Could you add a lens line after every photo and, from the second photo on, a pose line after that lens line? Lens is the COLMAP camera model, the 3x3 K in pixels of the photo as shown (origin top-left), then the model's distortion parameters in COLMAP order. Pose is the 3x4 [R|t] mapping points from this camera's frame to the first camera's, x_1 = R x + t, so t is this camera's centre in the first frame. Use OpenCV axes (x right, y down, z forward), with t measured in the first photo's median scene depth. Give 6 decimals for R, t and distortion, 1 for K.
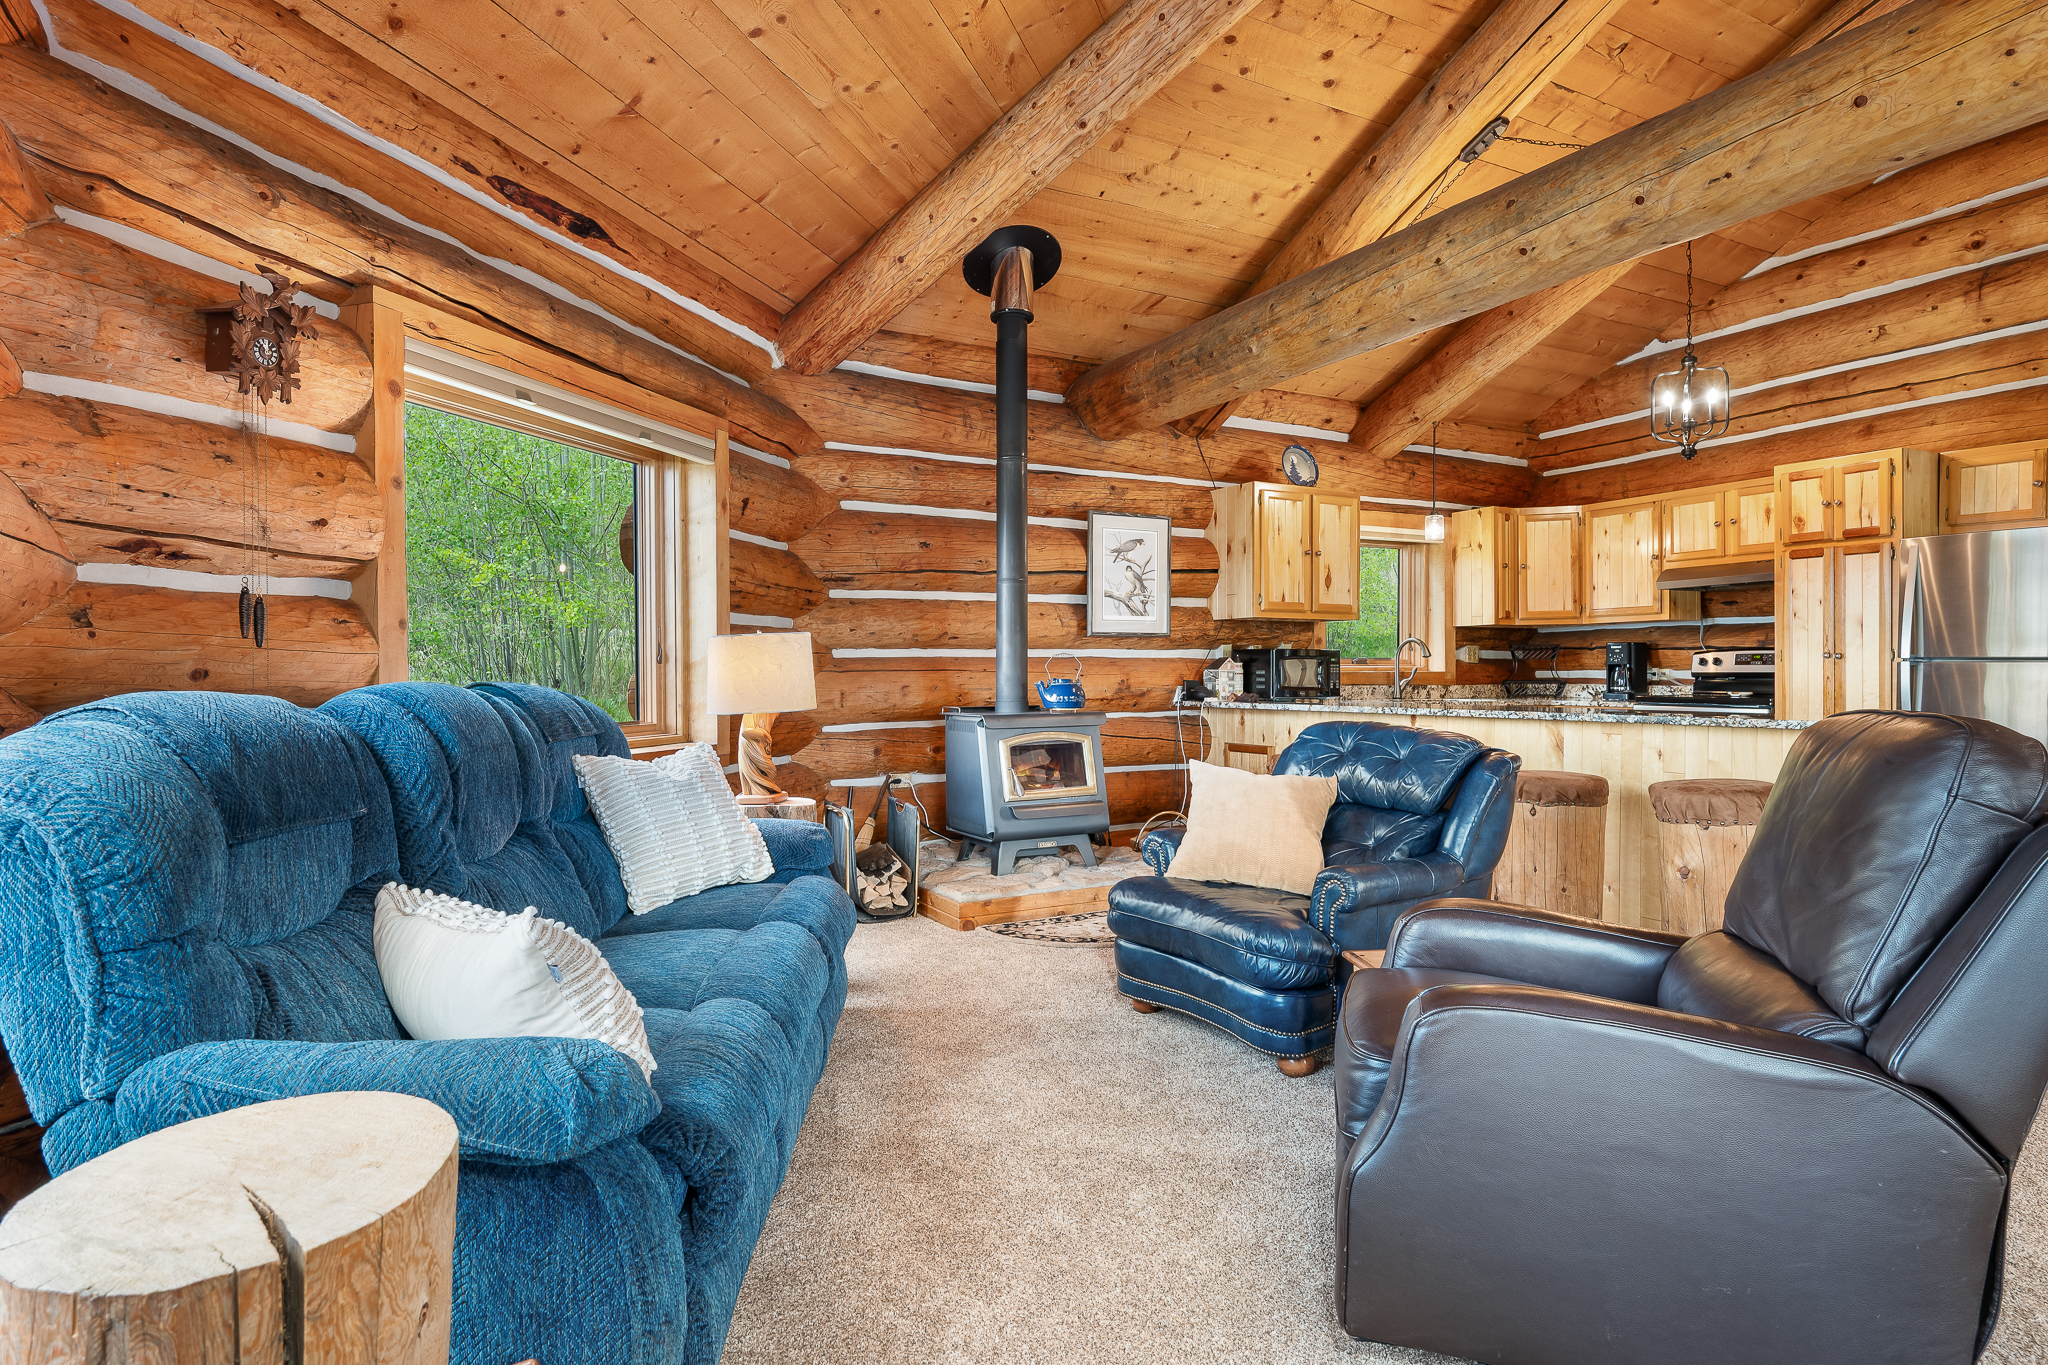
lens RADIAL K [[1122.5, 0, 1017.0], [0, 1122.5, 681.2], [0, 0, 1]] dist [-0.001109, -0.000332]
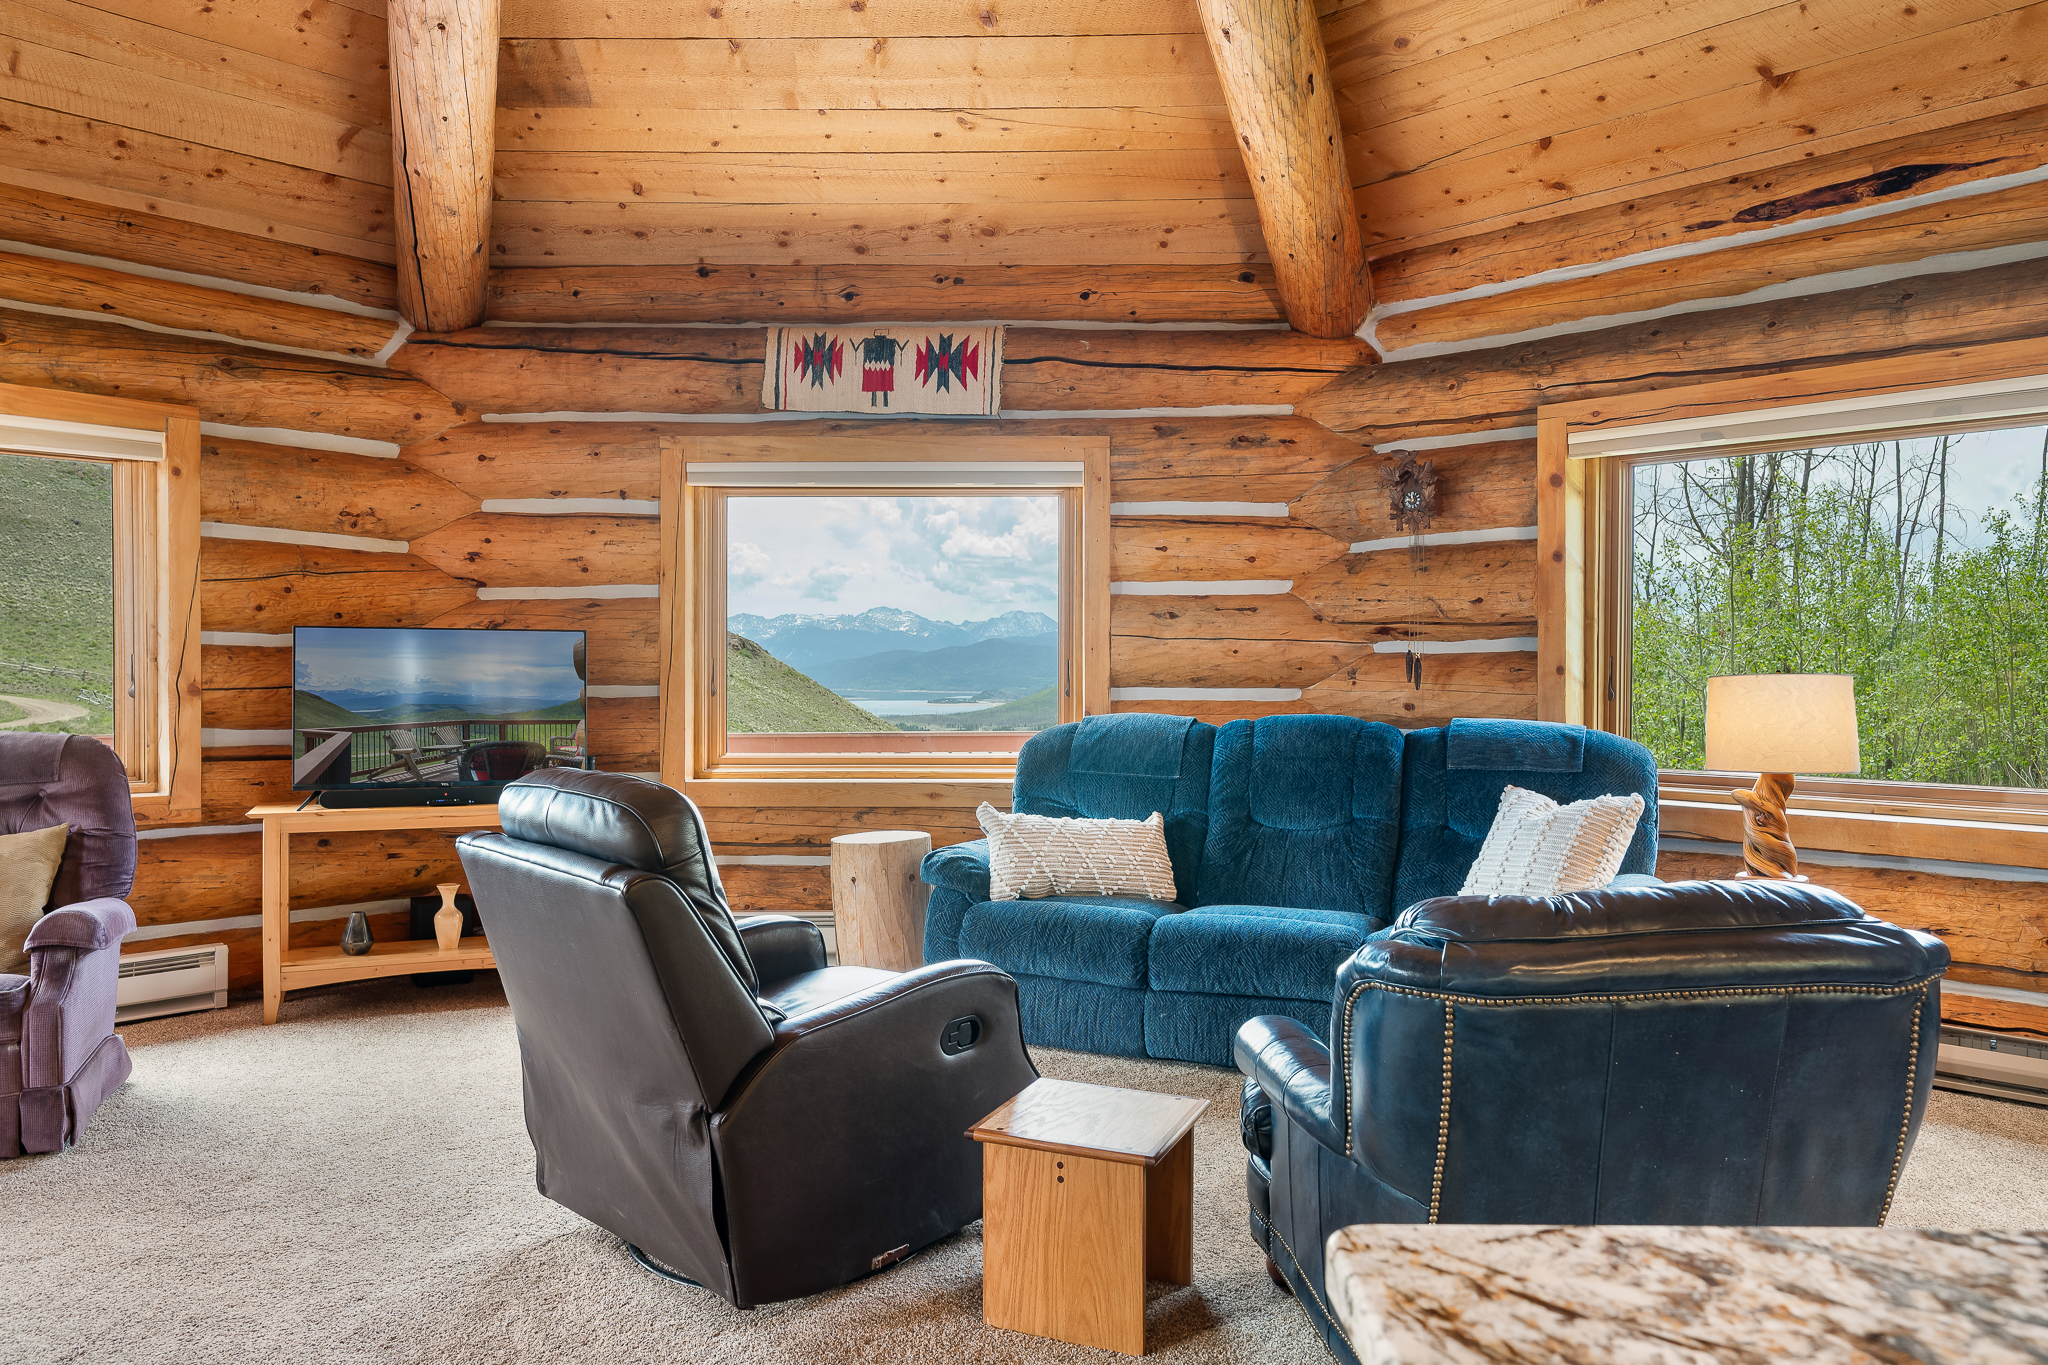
lens RADIAL K [[1372.2, 0, 998.1], [0, 1372.2, 681.1], [0, 0, 1]] dist [-0.003863, 0.000691]
pose [[-0.476084, 0.008291, -0.879361, 0.521868], [-0.012561, 0.999789, 0.016226, -0.027471], [0.879310, 0.018770, -0.475880, 0.575505]]
